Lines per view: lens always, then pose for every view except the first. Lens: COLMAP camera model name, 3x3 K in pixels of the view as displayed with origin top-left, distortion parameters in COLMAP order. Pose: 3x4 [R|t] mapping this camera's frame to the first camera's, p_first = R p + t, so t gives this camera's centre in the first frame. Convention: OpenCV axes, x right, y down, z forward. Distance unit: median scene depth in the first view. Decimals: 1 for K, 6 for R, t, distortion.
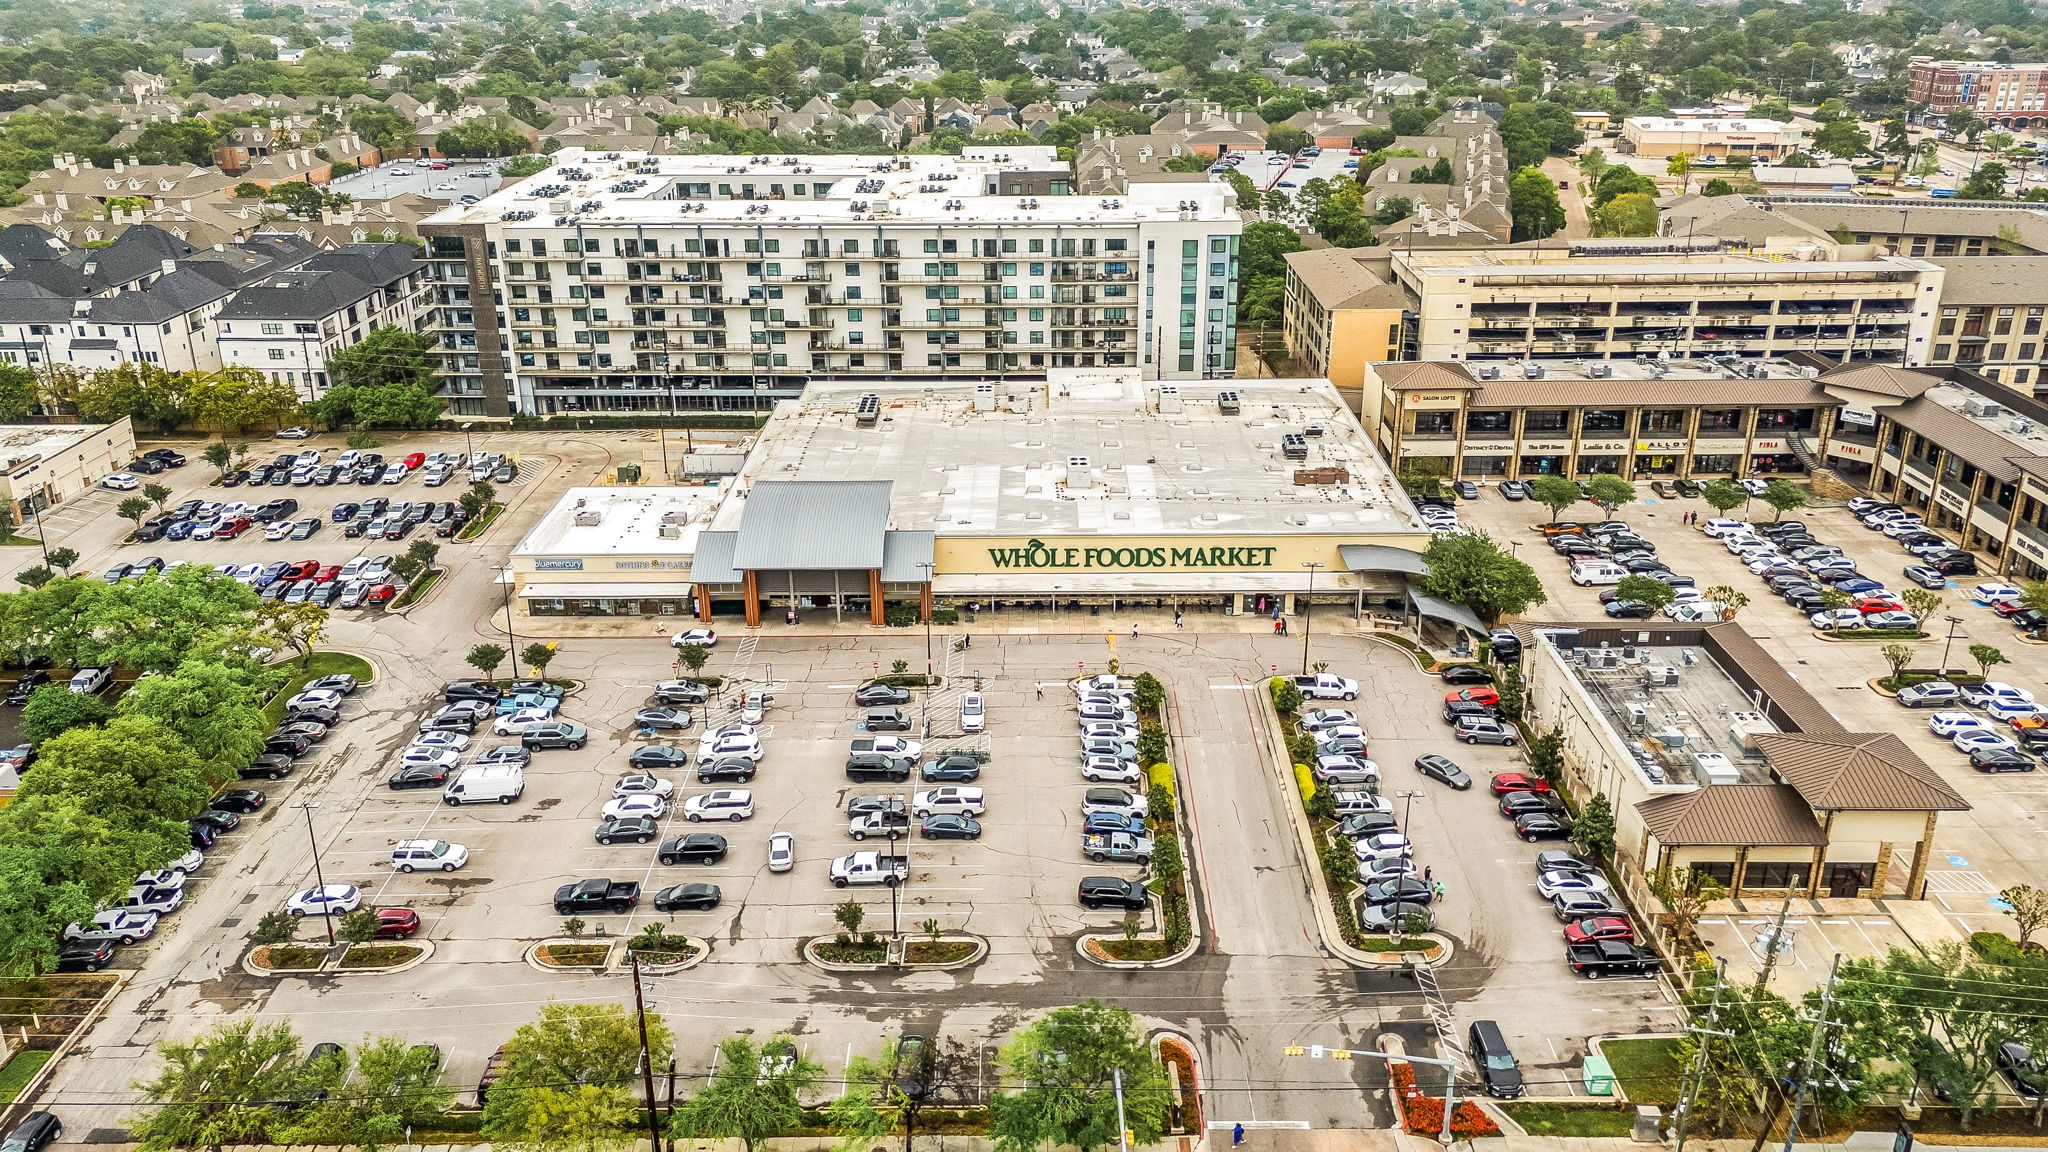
lens RADIAL K [[1493.9, 0, 1034.2], [0, 1493.9, 585.1], [0, 0, 1]] dist [0.062781, -0.051445]
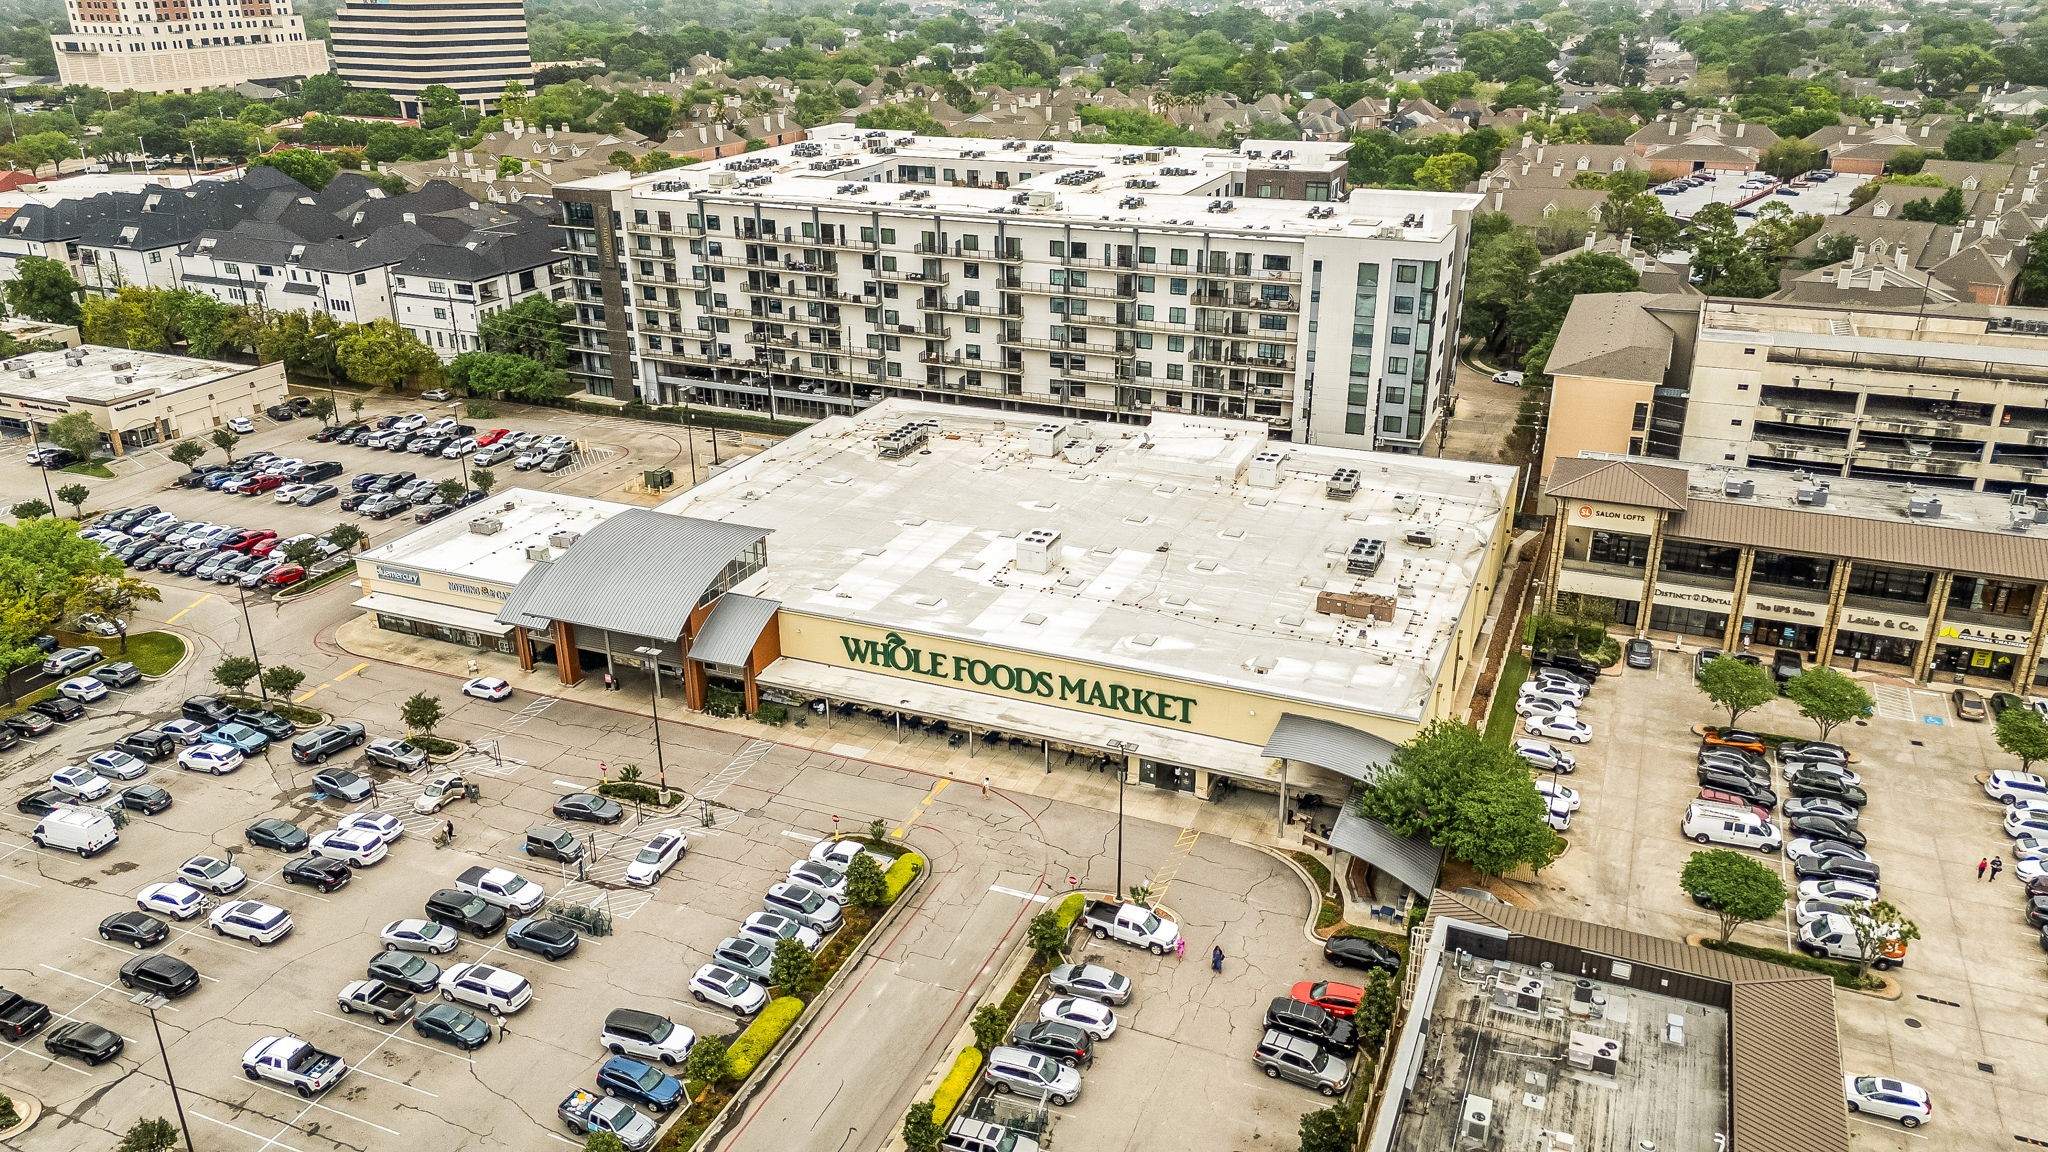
lens RADIAL K [[1489.9, 0, 1056.0], [0, 1489.9, 614.0], [0, 0, 1]] dist [0.062816, -0.048235]
pose [[0.924626, 0.155154, -0.347841, 0.246893], [-0.151602, 0.987727, 0.037589, -0.059416], [0.349404, 0.017977, 0.936800, 0.236301]]
